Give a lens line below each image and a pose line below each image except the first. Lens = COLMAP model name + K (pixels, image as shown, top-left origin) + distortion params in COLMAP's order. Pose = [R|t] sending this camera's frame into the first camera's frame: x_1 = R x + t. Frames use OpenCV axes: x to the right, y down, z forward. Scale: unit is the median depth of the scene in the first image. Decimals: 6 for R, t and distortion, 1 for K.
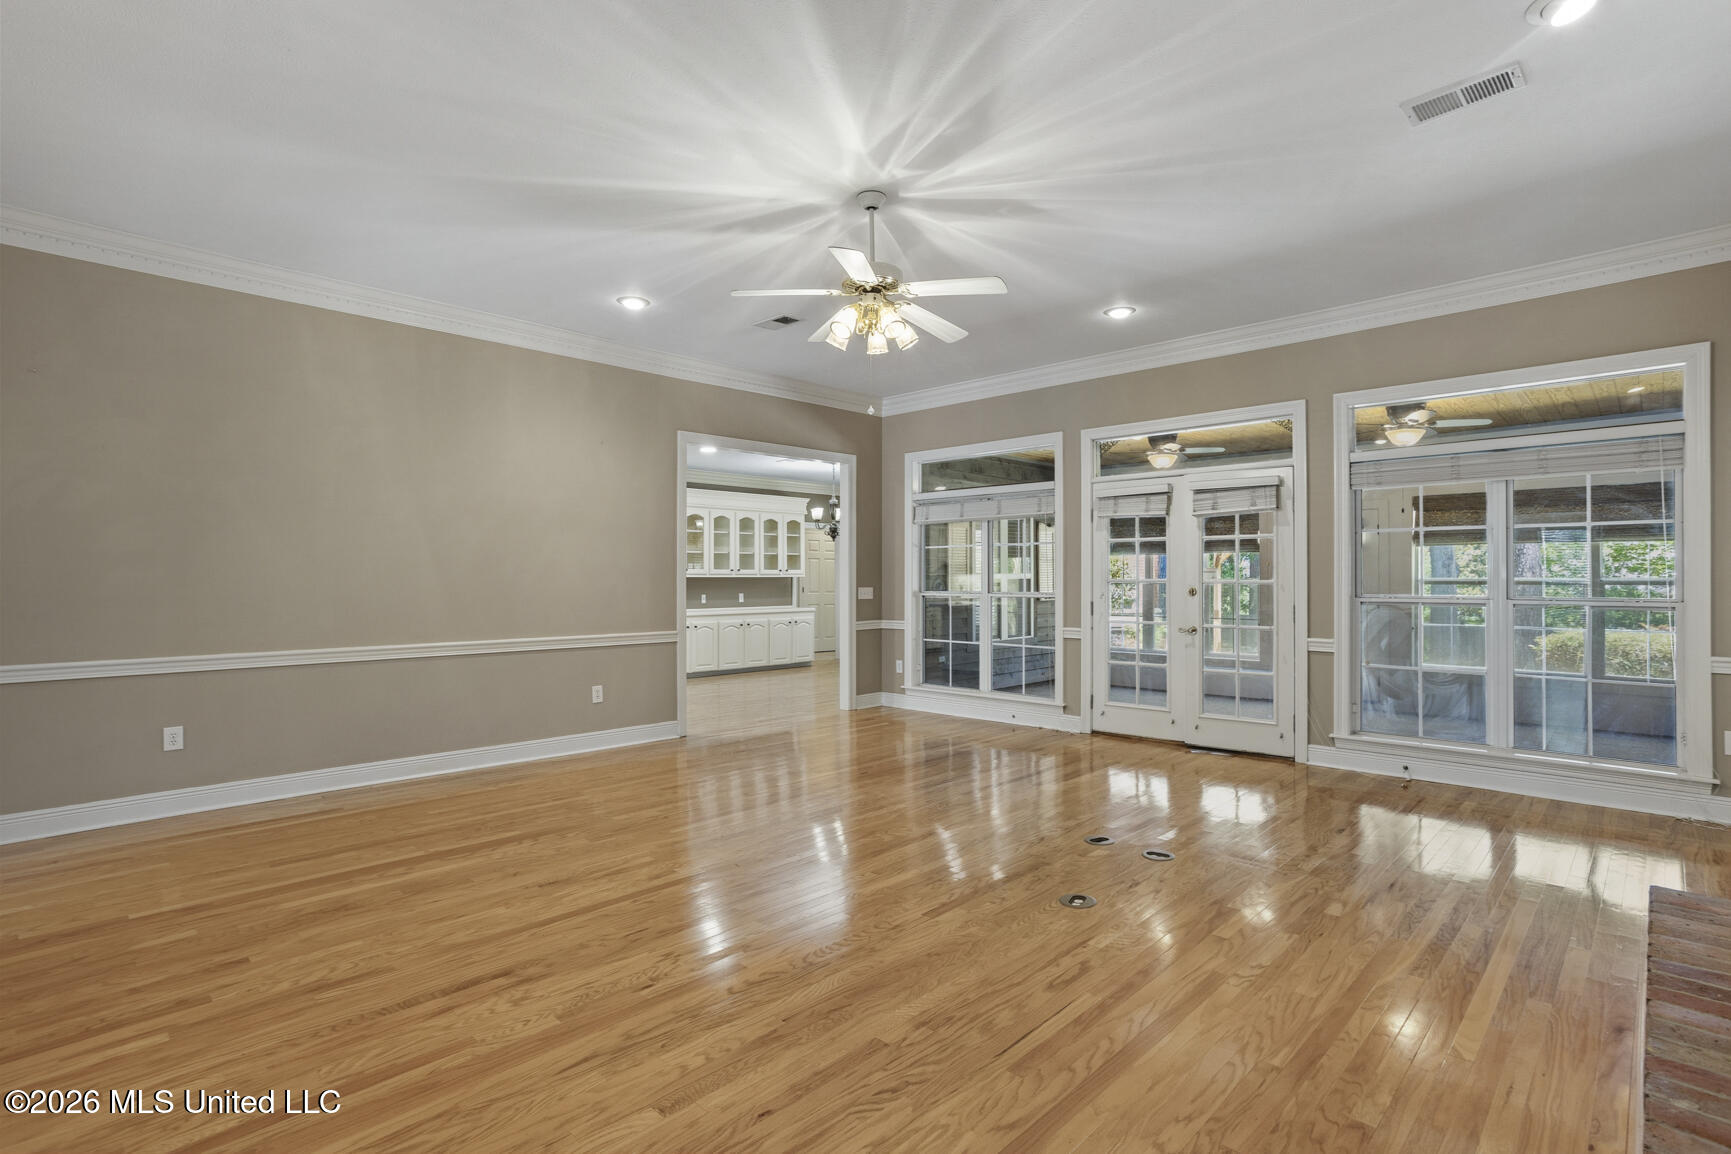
lens RADIAL K [[824.2, 0, 868.0], [0, 824.2, 570.0], [0, 0, 1]] dist [-0.044036, 0.024783]
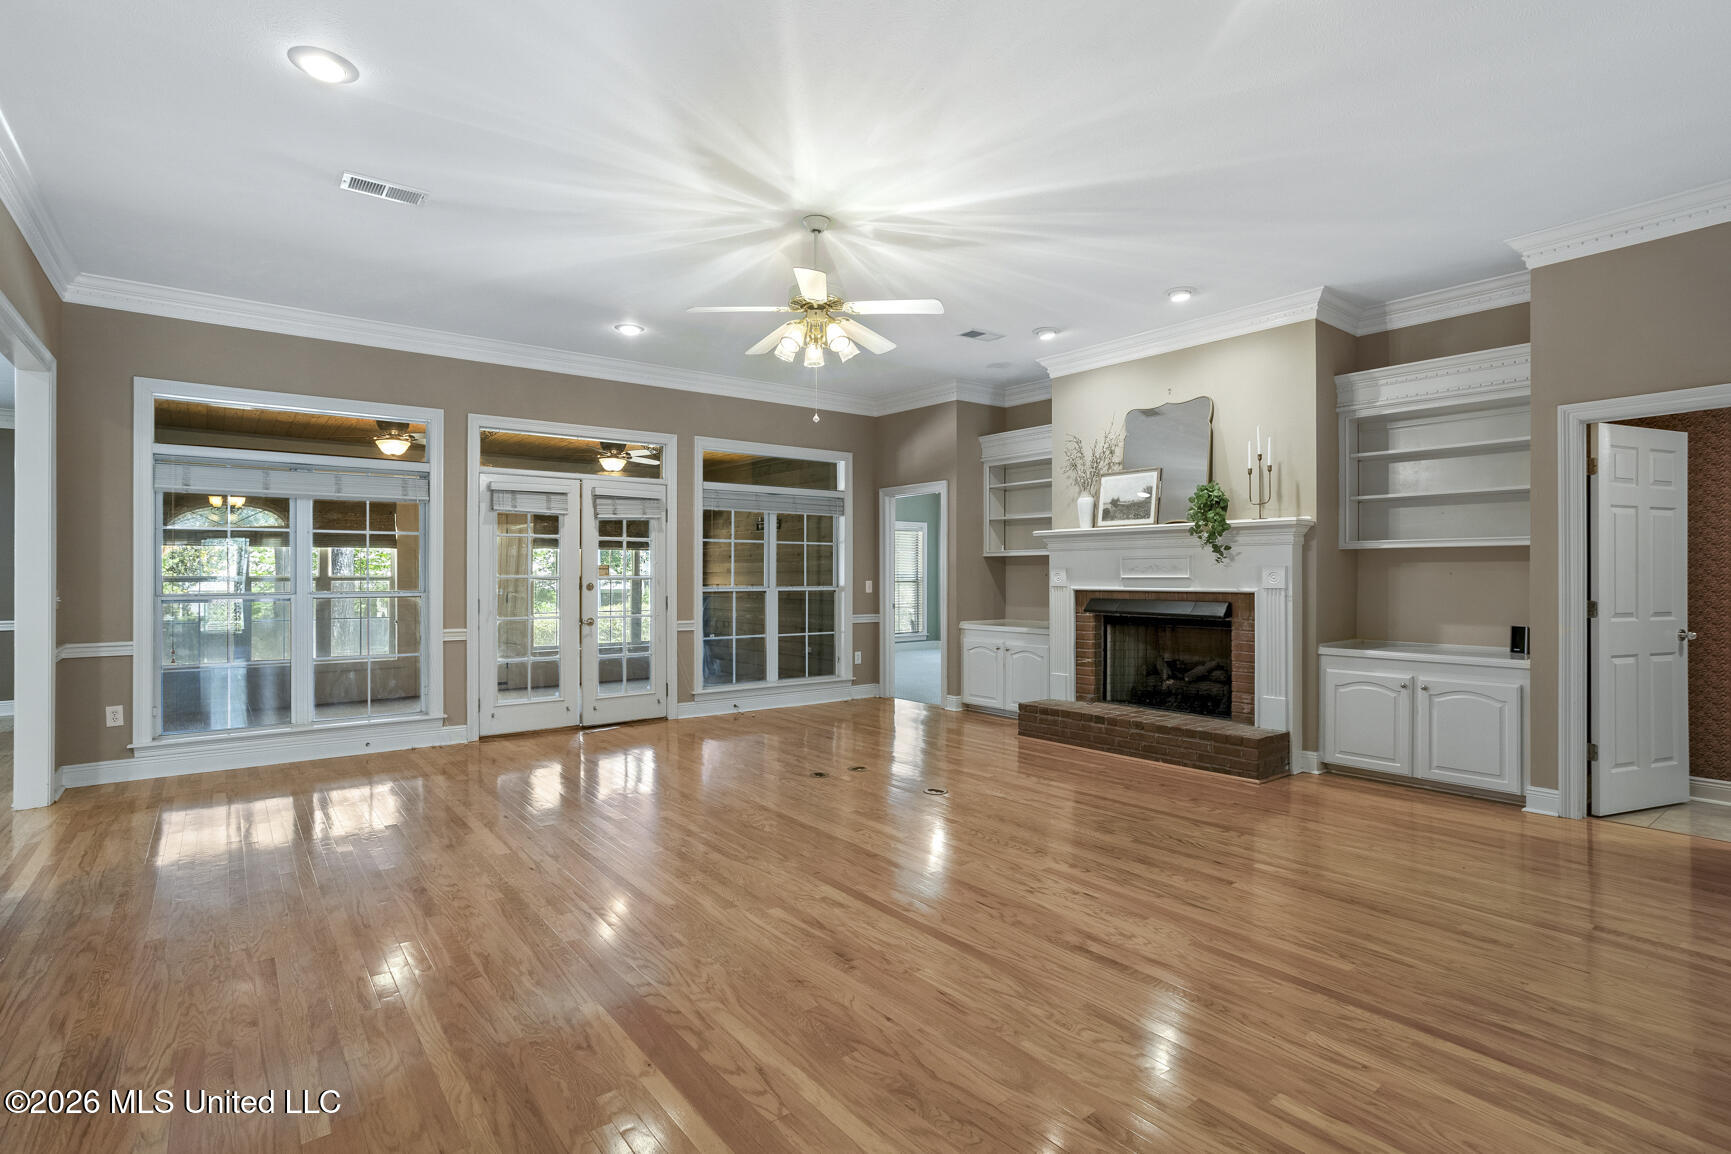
lens RADIAL K [[836.3, 0, 850.7], [0, 836.3, 573.1], [0, 0, 1]] dist [-0.048045, 0.027723]
pose [[0.148590, 0.003085, 0.988894, -1.108292], [-0.009510, 0.999953, -0.001690, 0.011309], [-0.988853, -0.009153, 0.148613, 0.814039]]
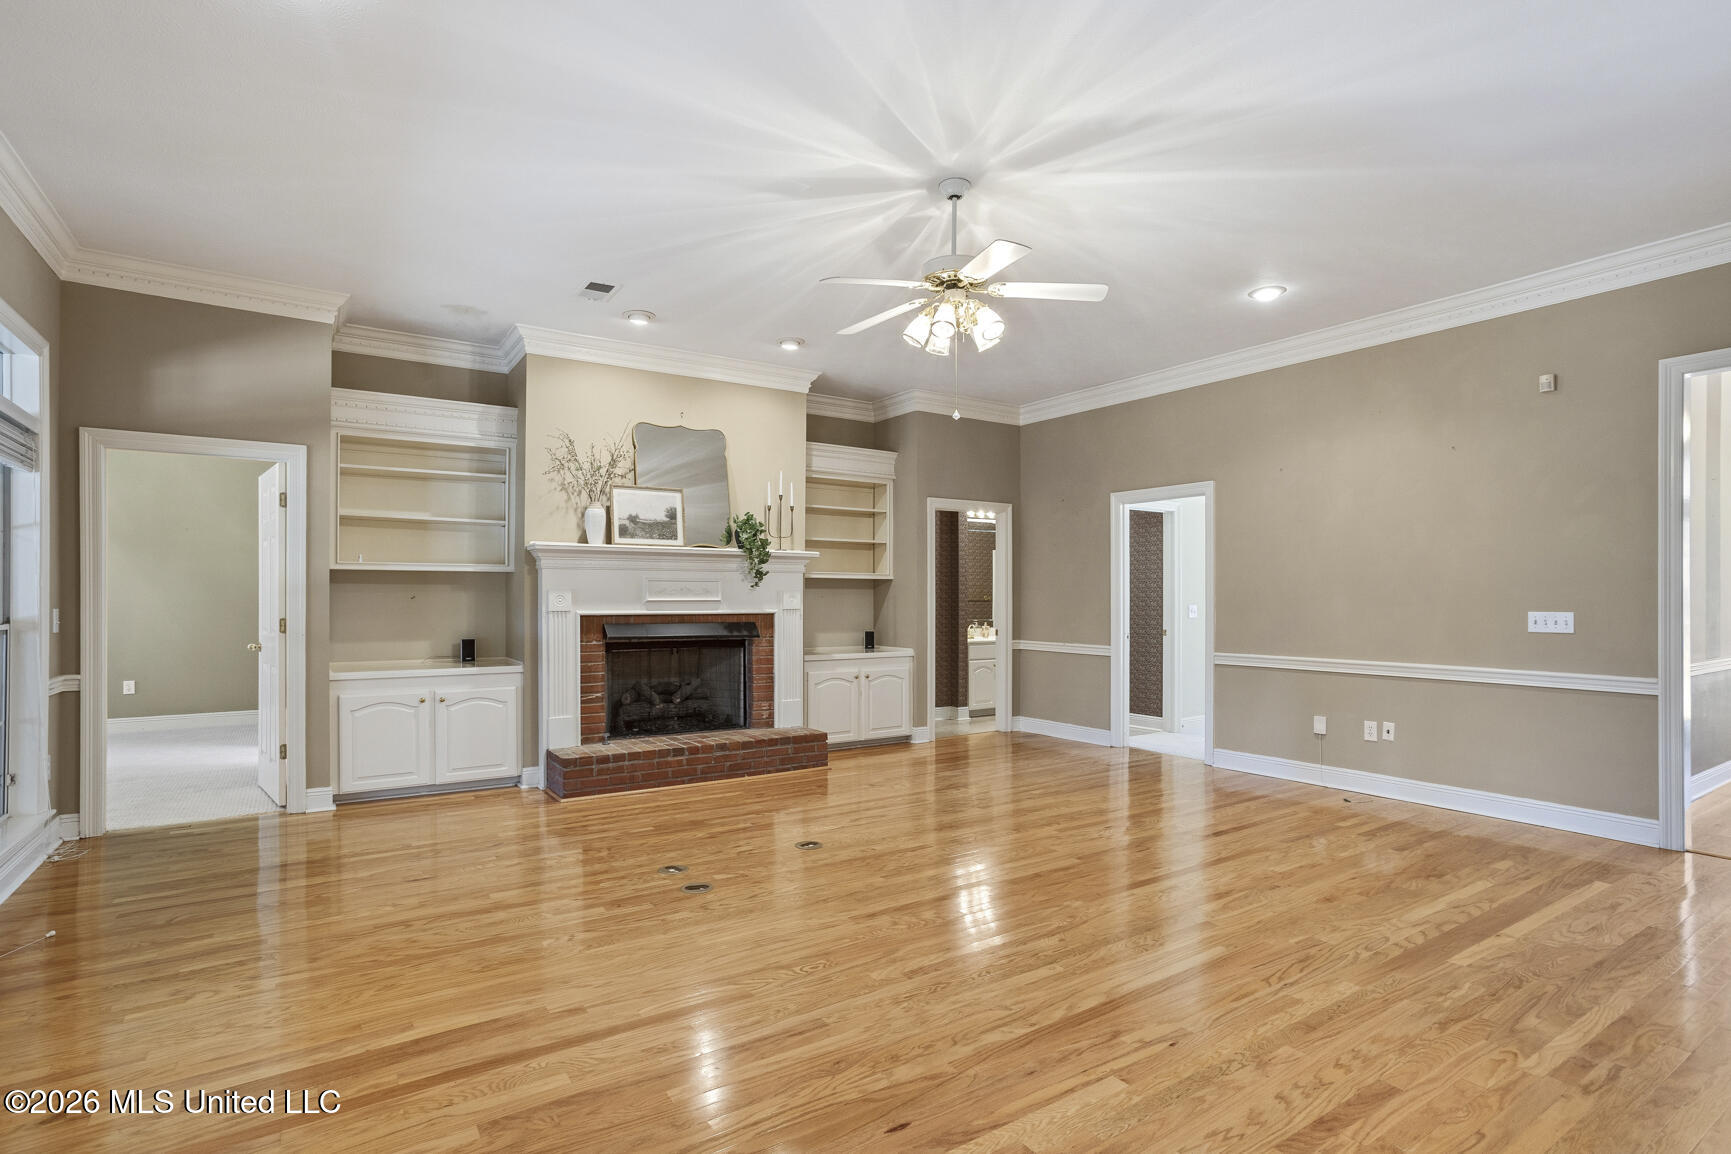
lens RADIAL K [[862.2, 0, 861.5], [0, 862.2, 597.6], [0, 0, 1]] dist [-0.045923, 0.029429]
pose [[-0.975790, 0.000714, 0.218708, -0.107357], [-0.001974, 0.999925, -0.012070, 0.025674], [-0.218700, -0.012210, -0.975716, 2.029015]]
